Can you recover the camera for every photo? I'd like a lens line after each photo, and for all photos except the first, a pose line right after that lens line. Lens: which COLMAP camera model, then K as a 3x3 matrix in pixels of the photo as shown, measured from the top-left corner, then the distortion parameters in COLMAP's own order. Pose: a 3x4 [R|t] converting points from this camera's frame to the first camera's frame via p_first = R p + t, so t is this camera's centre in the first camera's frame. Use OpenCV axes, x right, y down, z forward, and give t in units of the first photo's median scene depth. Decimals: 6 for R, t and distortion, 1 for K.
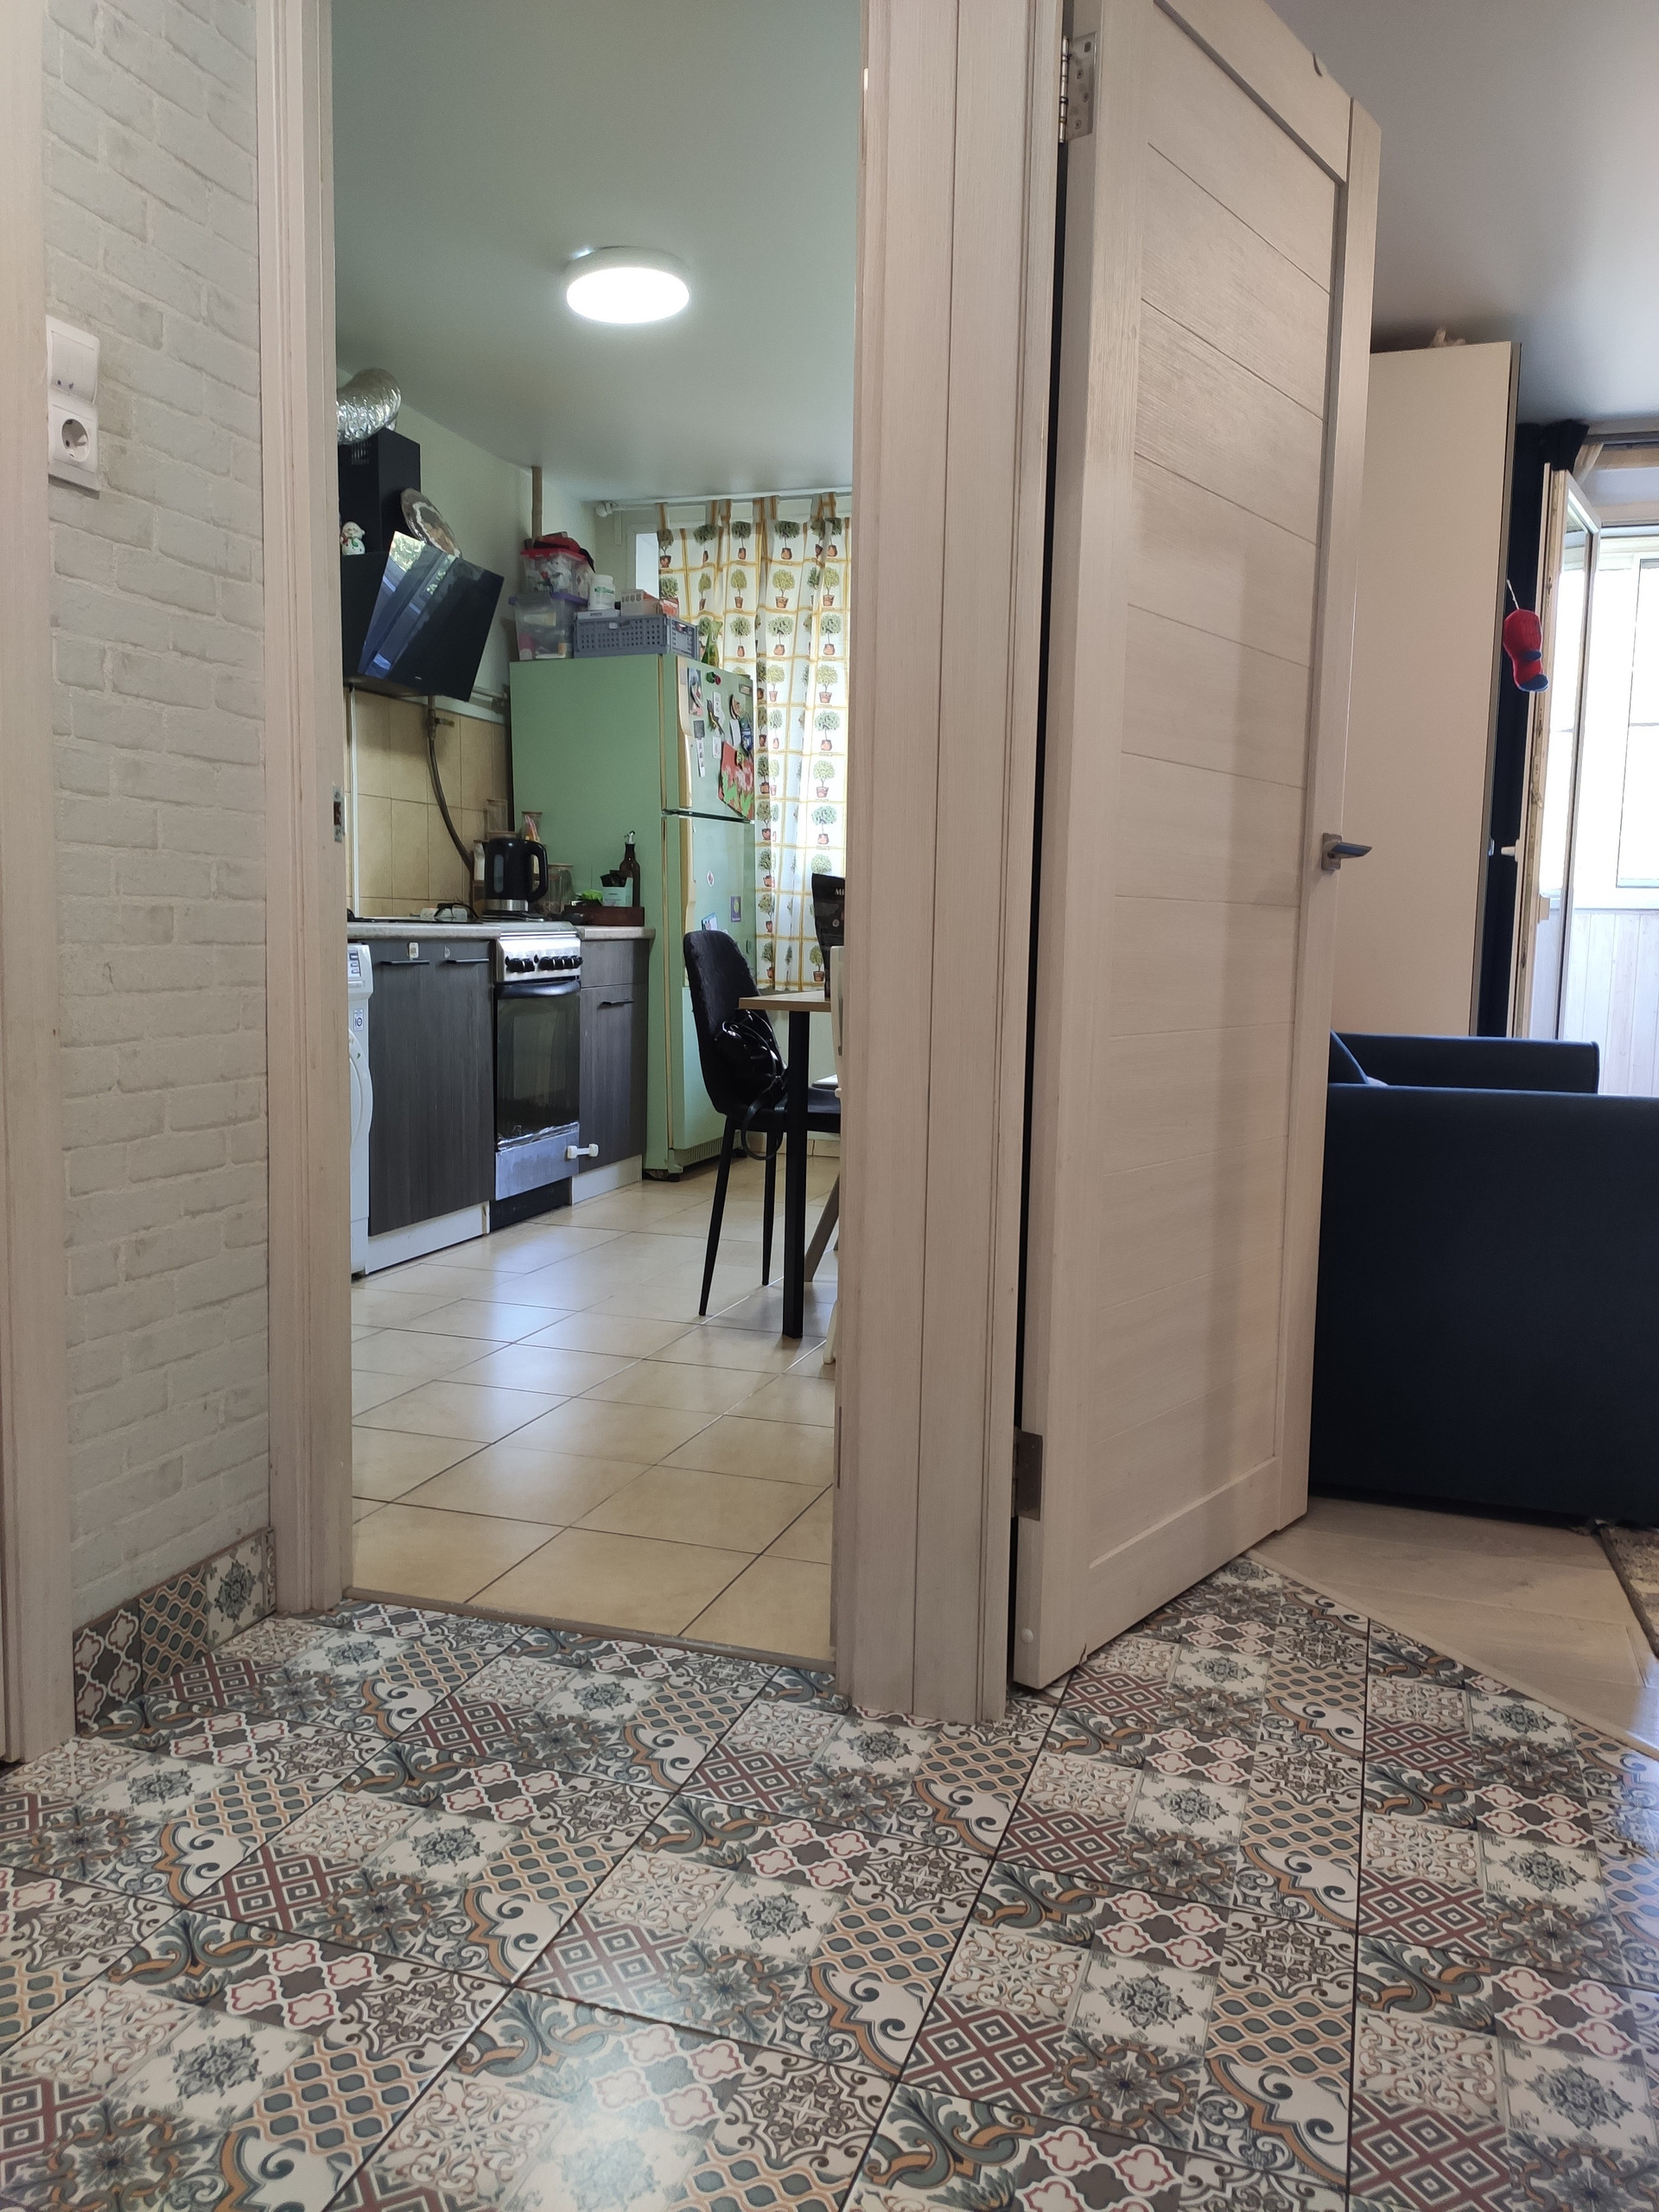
lens RADIAL K [[1654.0, 0, 829.5], [0, 1654.0, 1106.0], [0, 0, 1]] dist [0.076448, -0.081574]
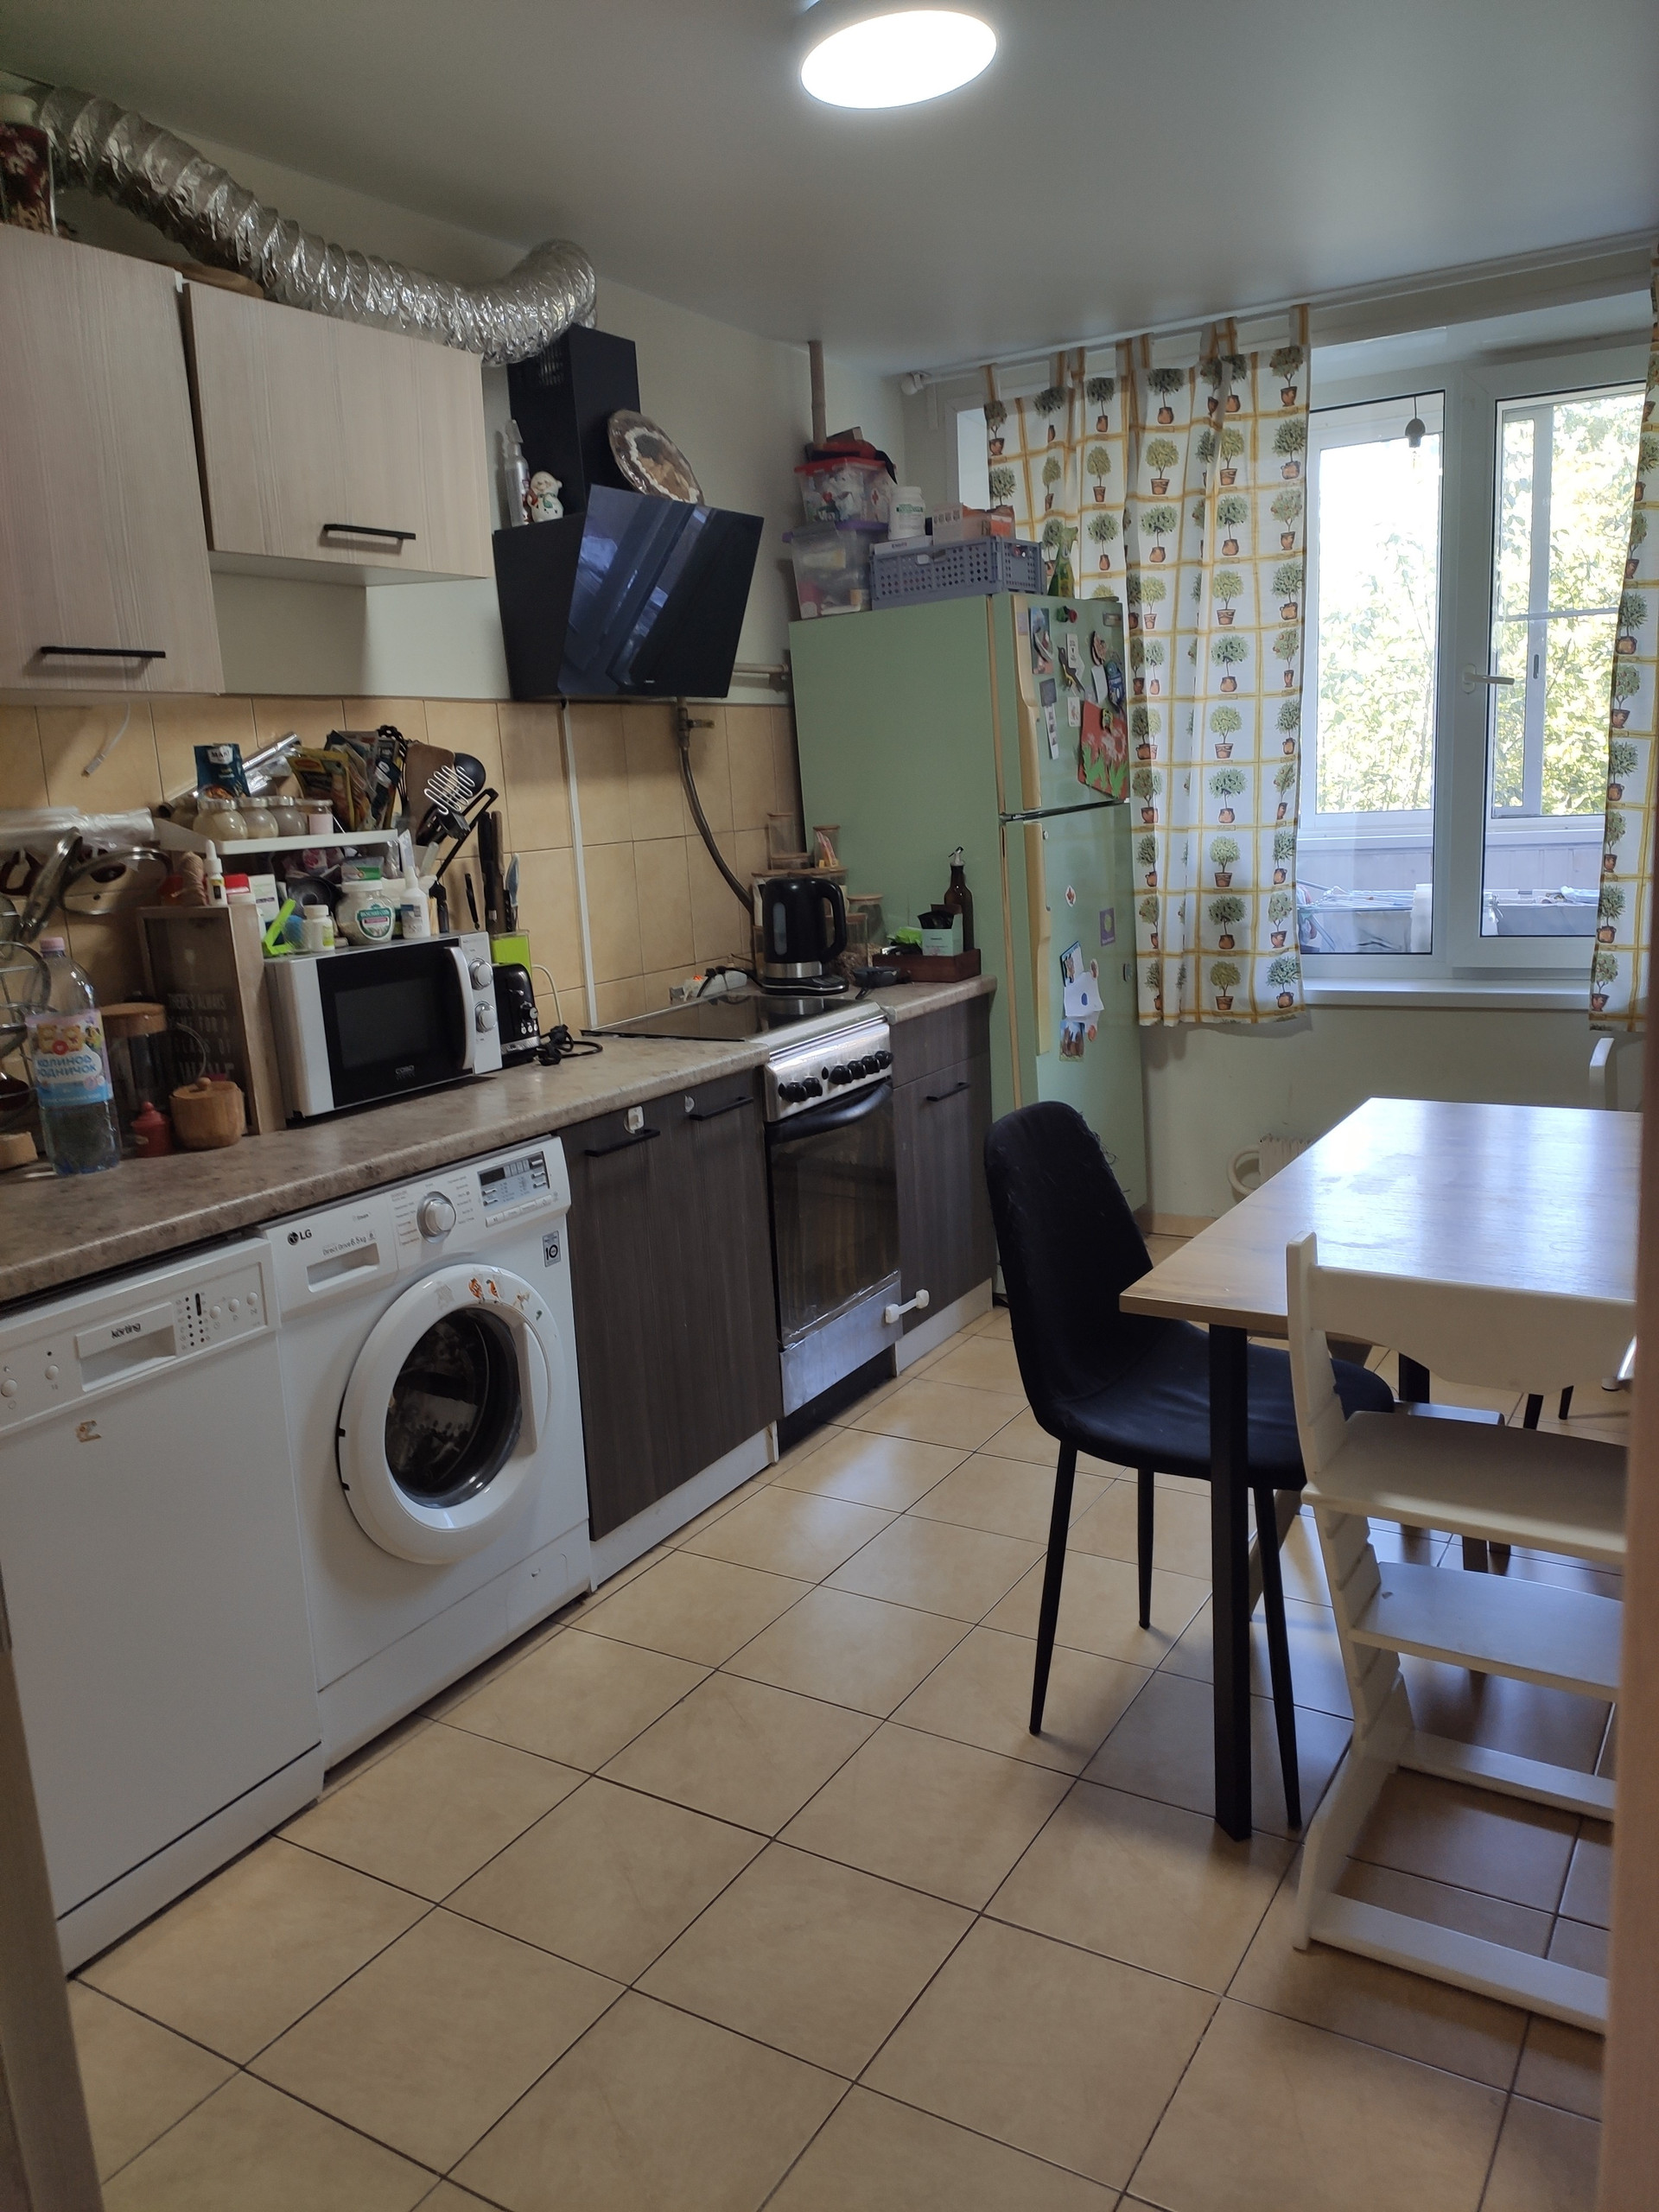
lens RADIAL K [[1654.0, 0, 829.5], [0, 1654.0, 1106.0], [0, 0, 1]] dist [0.076448, -0.081574]
pose [[0.973503, -0.027971, -0.226959, -0.012255], [0.048957, 0.994972, 0.087370, -0.114799], [0.223374, -0.096166, 0.969977, 0.262921]]
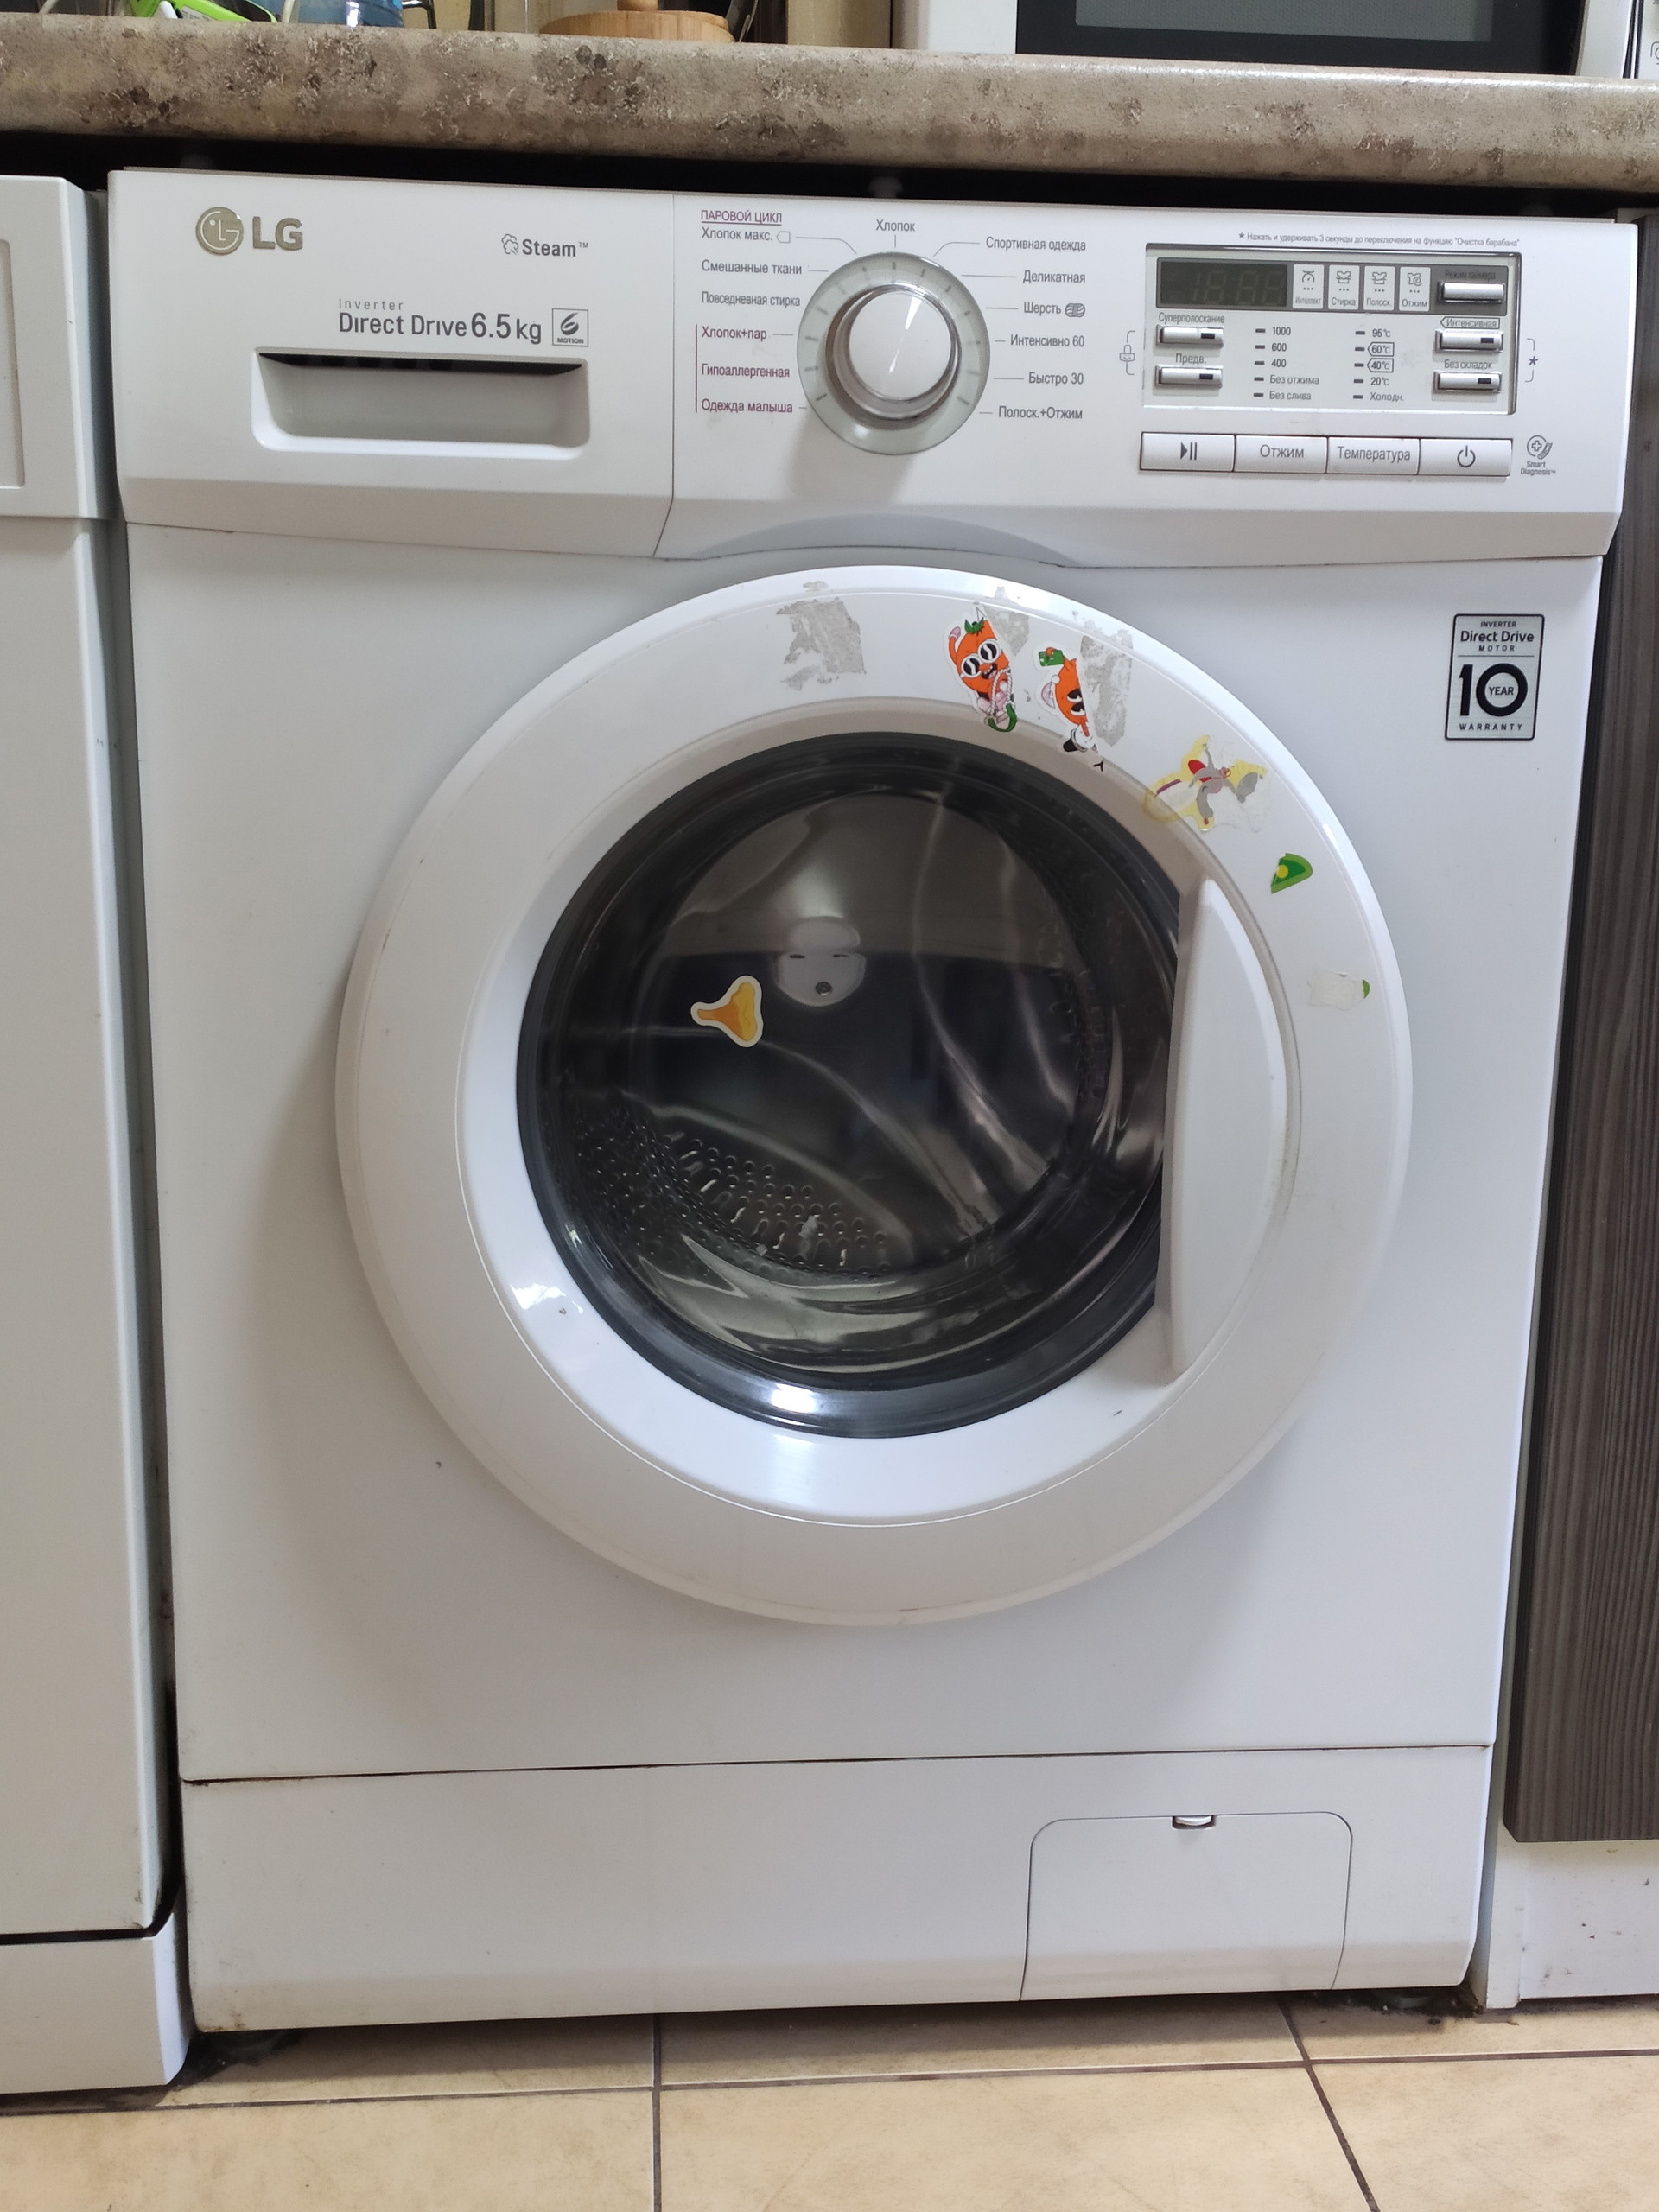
lens RADIAL K [[1654.0, 0, 829.5], [0, 1654.0, 1106.0], [0, 0, 1]] dist [0.076448, -0.081574]
pose [[0.380259, 0.146959, -0.913130, -0.100580], [-0.107830, 0.987607, 0.114041, -0.015159], [0.918573, 0.055097, 0.391393, 0.610664]]
